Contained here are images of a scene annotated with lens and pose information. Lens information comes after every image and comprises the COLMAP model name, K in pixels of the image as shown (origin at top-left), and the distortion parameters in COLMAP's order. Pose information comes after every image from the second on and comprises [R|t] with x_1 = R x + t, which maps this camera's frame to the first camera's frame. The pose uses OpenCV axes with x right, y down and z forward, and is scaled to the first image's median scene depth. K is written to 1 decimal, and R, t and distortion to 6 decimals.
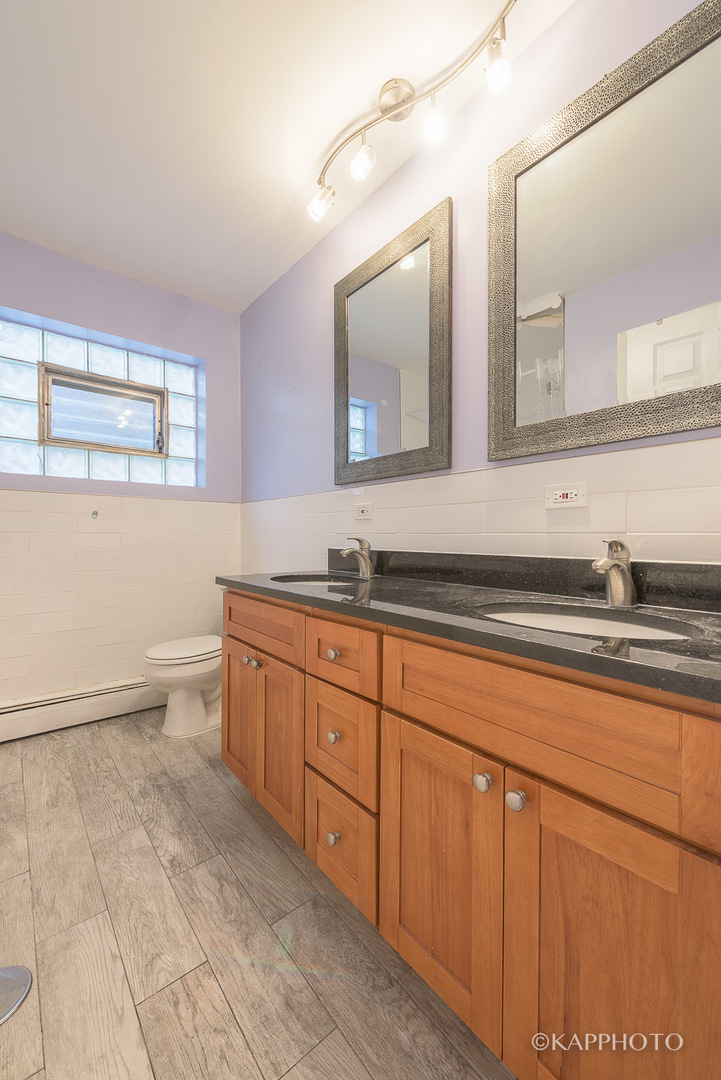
lens RADIAL K [[434.0, 0, 341.4], [0, 434.0, 536.2], [0, 0, 1]] dist [0.007013, -0.000367]
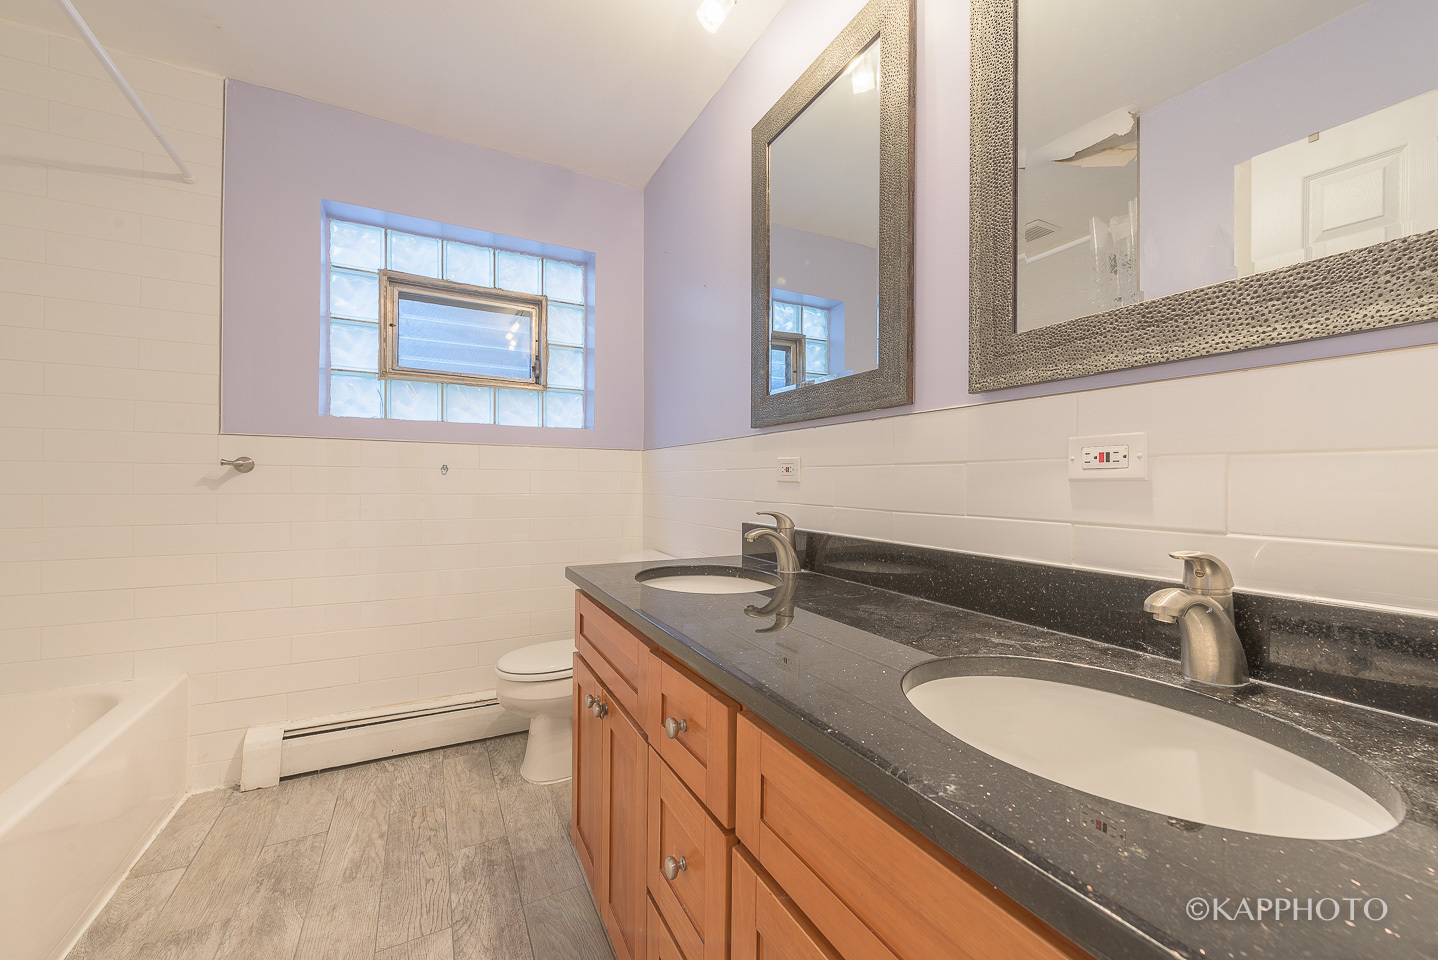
lens RADIAL K [[582.7, 0, 725.9], [0, 582.7, 480.9], [0, 0, 1]] dist [0.003994, -0.000678]
pose [[0.985973, 0.001208, -0.166899, 0.110417], [-0.001860, 0.999991, -0.003752, -0.038798], [0.166893, 0.004010, 0.985967, 0.130739]]
